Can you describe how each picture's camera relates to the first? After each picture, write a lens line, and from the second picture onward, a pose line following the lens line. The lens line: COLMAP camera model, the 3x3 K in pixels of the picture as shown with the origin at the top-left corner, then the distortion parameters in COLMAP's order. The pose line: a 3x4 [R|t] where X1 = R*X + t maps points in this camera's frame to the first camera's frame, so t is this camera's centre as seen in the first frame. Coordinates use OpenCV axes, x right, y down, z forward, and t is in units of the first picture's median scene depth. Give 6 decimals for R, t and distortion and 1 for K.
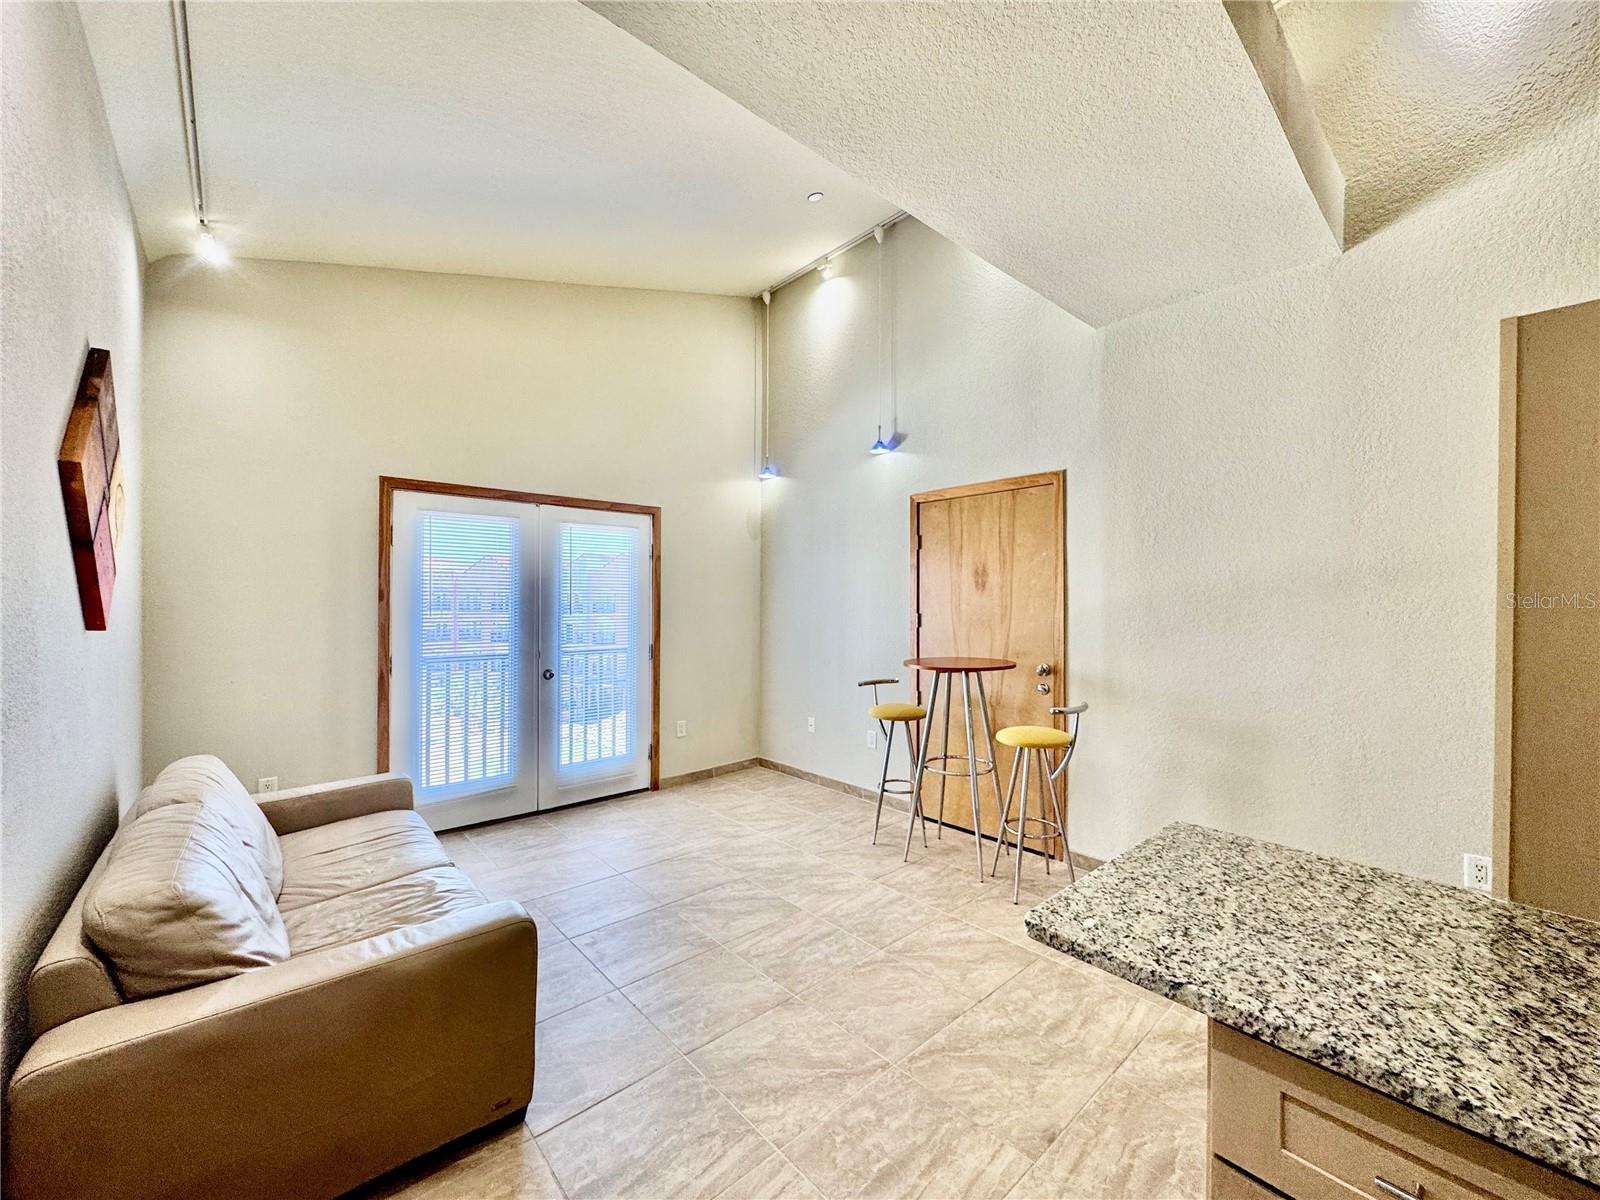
lens RADIAL K [[639.2, 0, 799.6], [0, 639.2, 601.2], [0, 0, 1]] dist [-0.004261, 0.000321]
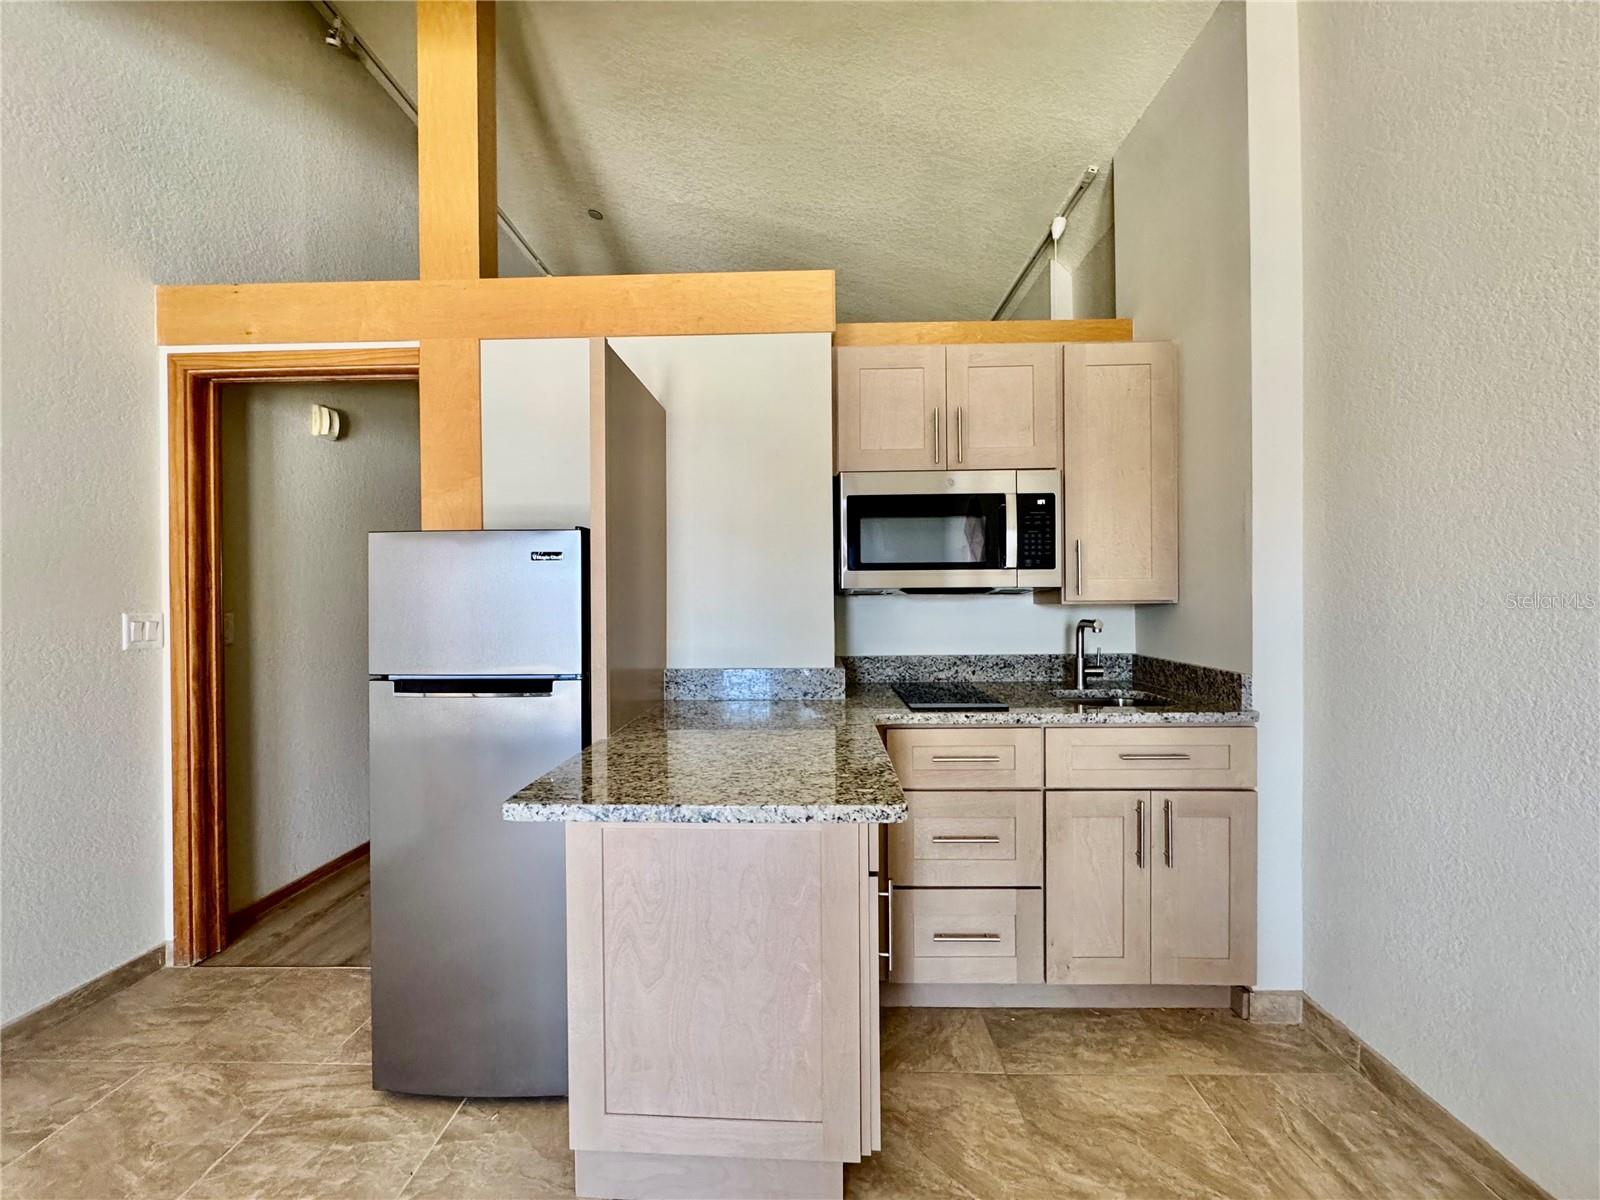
lens RADIAL K [[639.2, 0, 799.6], [0, 639.2, 601.2], [0, 0, 1]] dist [-0.004261, 0.000321]
pose [[-0.731866, -0.004080, 0.681436, -0.080137], [0.006901, 0.999886, 0.013398, 0.053619], [-0.681413, 0.014508, -0.731755, 0.668072]]
